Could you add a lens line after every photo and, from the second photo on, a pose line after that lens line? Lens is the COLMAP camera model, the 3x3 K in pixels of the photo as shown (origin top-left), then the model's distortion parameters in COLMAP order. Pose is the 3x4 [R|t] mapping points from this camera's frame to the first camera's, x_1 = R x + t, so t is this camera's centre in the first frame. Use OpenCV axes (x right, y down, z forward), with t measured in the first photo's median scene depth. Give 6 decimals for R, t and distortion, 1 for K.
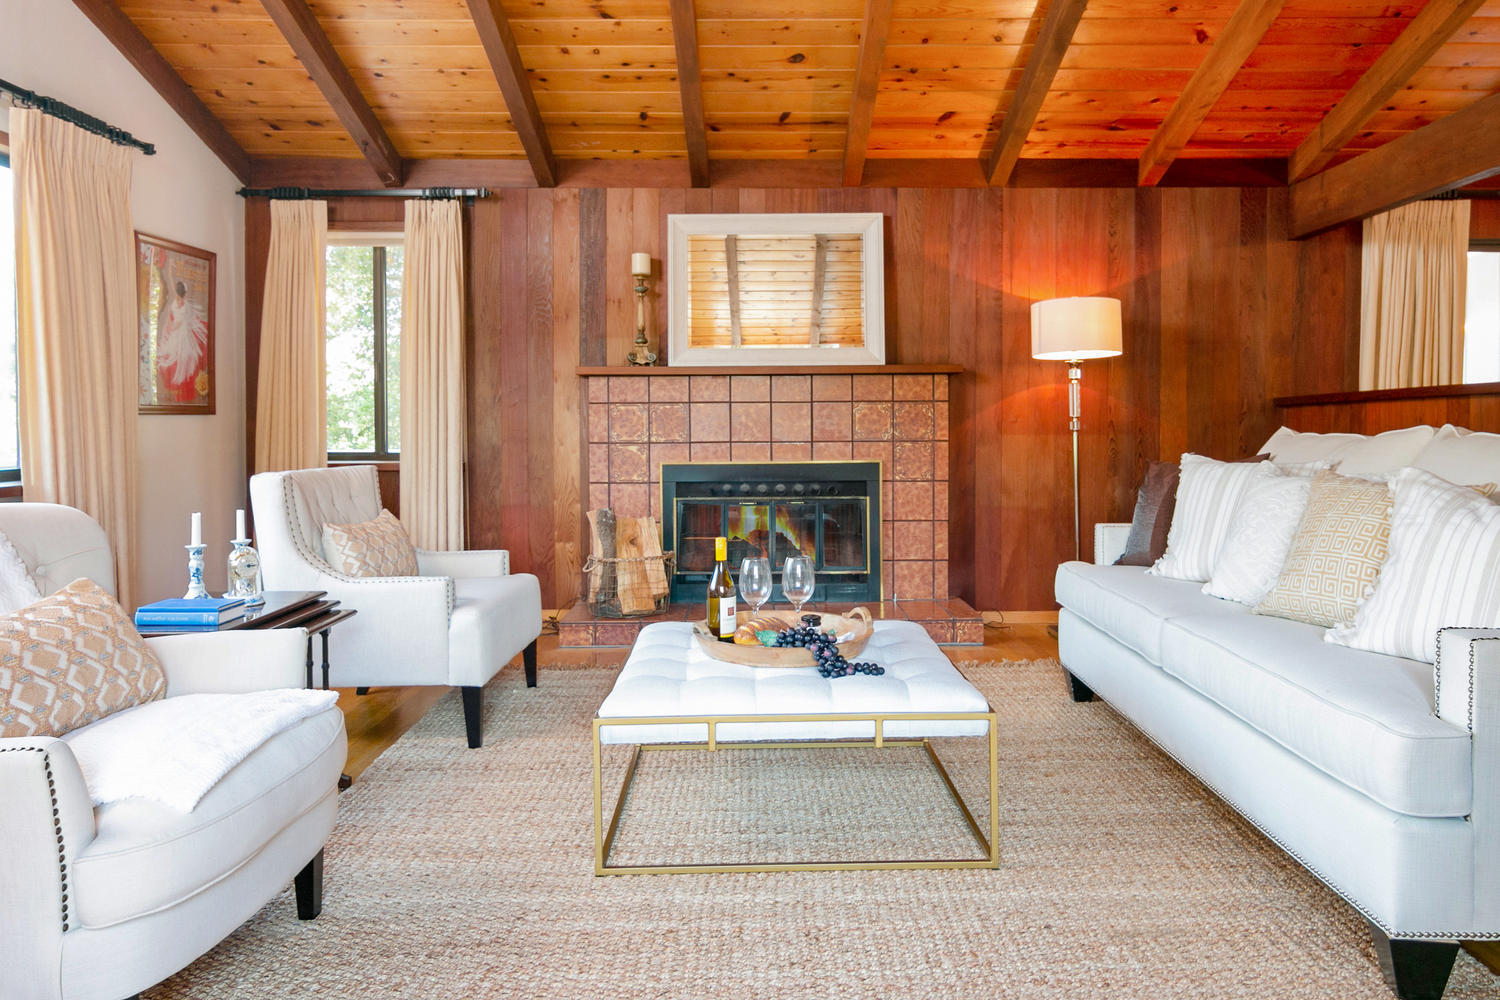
lens RADIAL K [[1021.2, 0, 769.3], [0, 1021.2, 420.7], [0, 0, 1]] dist [0.001871, -0.007241]
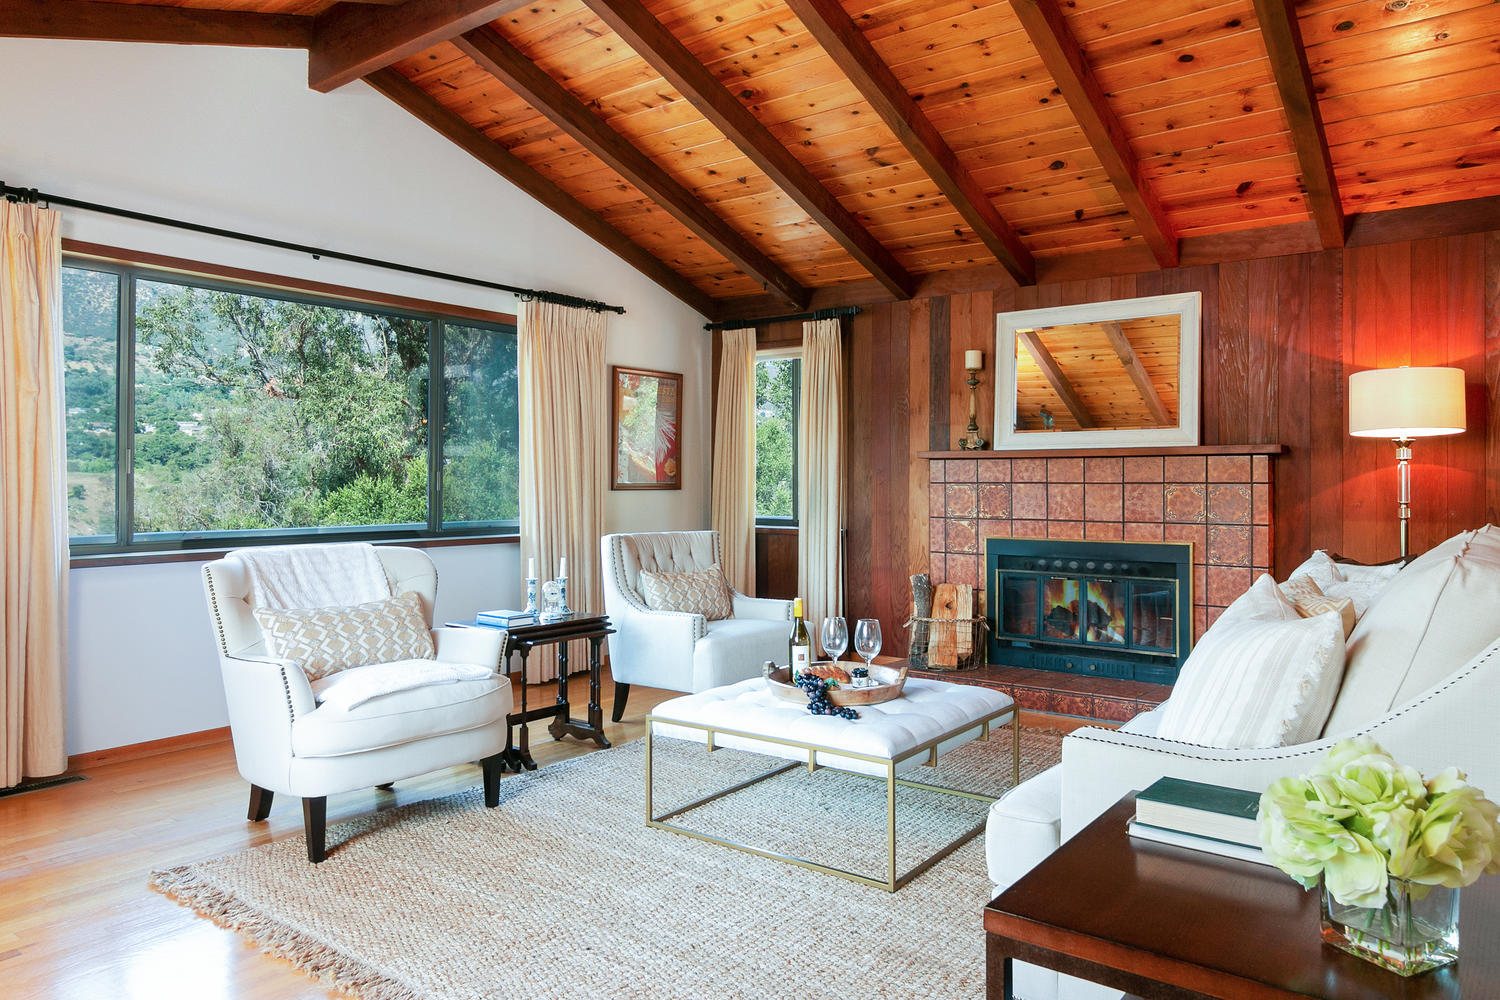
lens RADIAL K [[991.6, 0, 769.1], [0, 991.6, 460.9], [0, 0, 1]] dist [-0.007467, 0.006134]
pose [[0.798081, -0.006959, -0.602510, 0.357982], [-0.007854, 0.999728, -0.021949, -0.015952], [0.602499, 0.022249, 0.797810, -0.006264]]
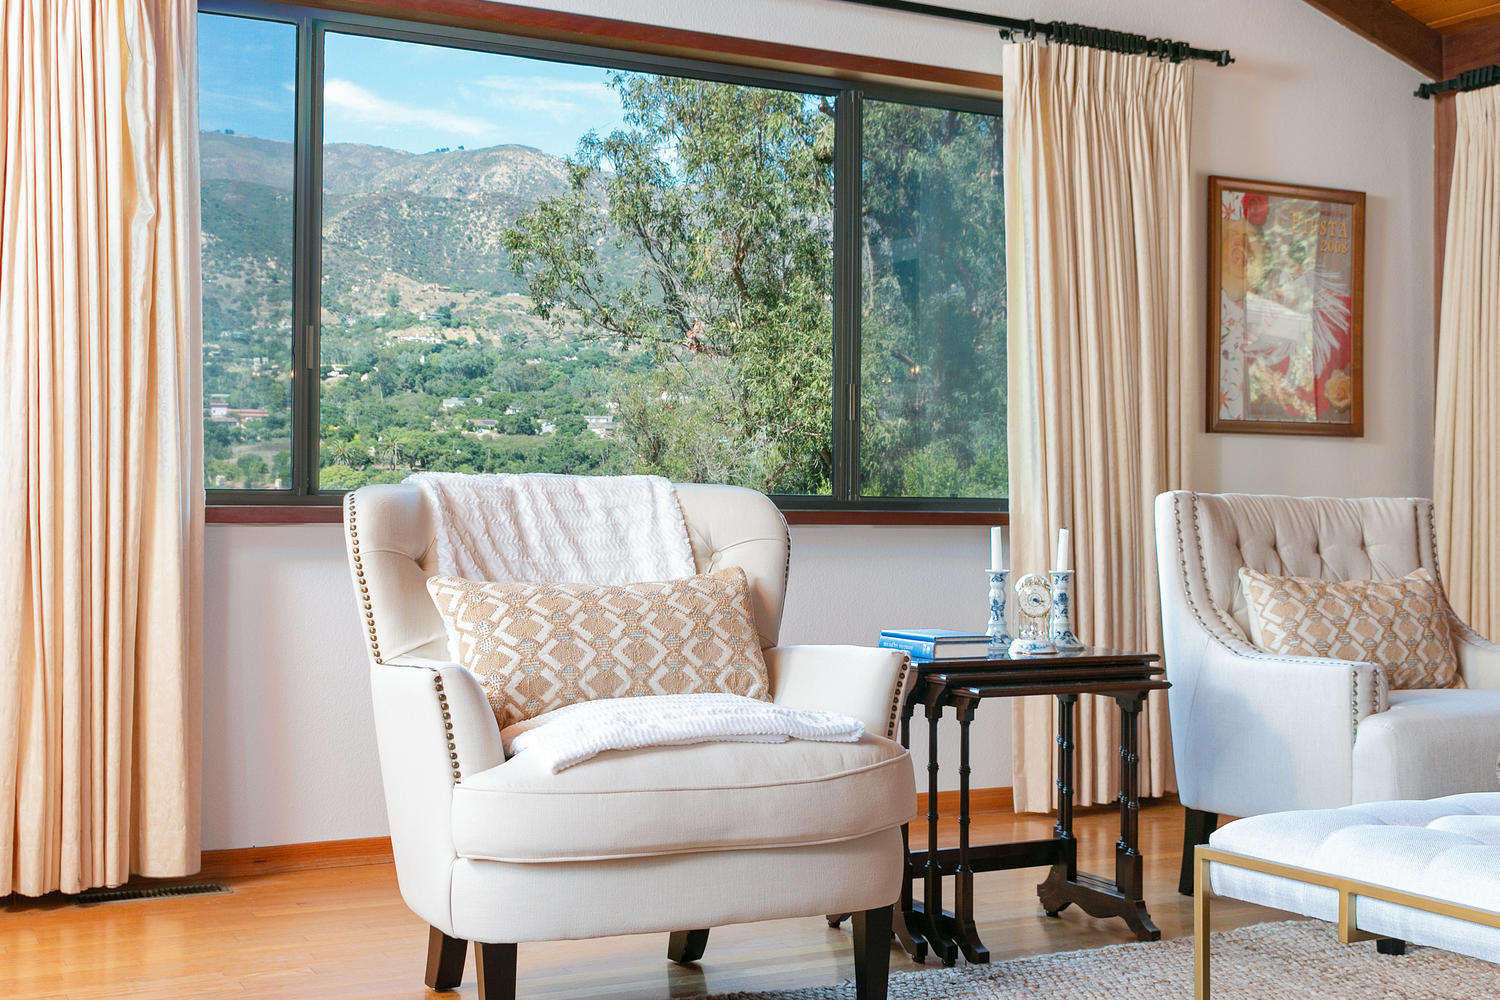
lens RADIAL K [[1804.5, 0, 762.9], [0, 1804.5, 461.4], [0, 0, 1]] dist [0.001252, 0.000000]
pose [[0.464035, -0.017332, -0.885647, 0.294188], [-0.011367, 0.999610, -0.025518, 0.041959], [0.885744, 0.021908, 0.463657, 0.120440]]
